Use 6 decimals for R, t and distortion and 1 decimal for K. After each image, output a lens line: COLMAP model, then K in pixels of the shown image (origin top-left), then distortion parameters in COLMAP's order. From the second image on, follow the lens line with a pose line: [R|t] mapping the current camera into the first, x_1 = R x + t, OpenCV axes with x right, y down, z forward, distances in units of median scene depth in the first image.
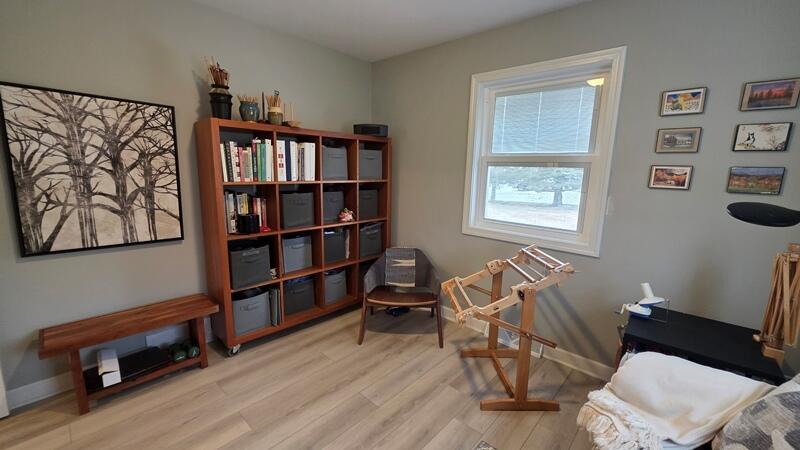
lens RADIAL K [[321.0, 0, 400.9], [0, 321.0, 226.0], [0, 0, 1]] dist [-0.000006, -0.000600]
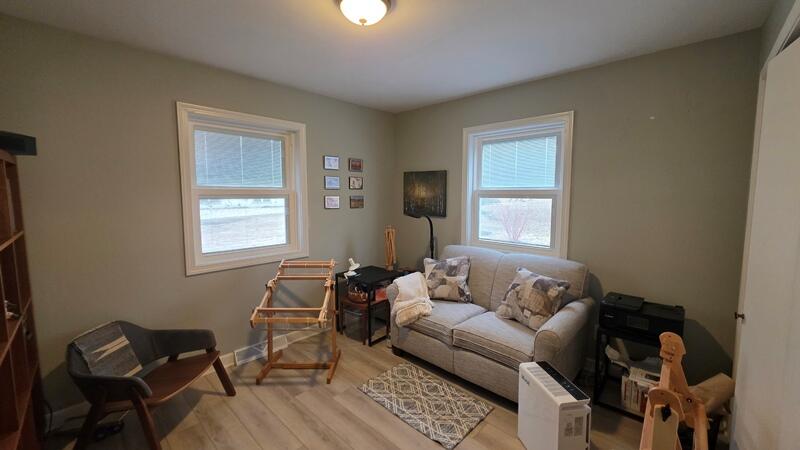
lens RADIAL K [[321.0, 0, 397.3], [0, 321.0, 223.8], [0, 0, 1]] dist [-0.000006, -0.000600]
pose [[0.026283, -0.123815, 0.991957, -0.870079], [0.176021, 0.977369, 0.117330, -0.158013], [-0.984035, 0.171522, 0.047482, 0.492046]]
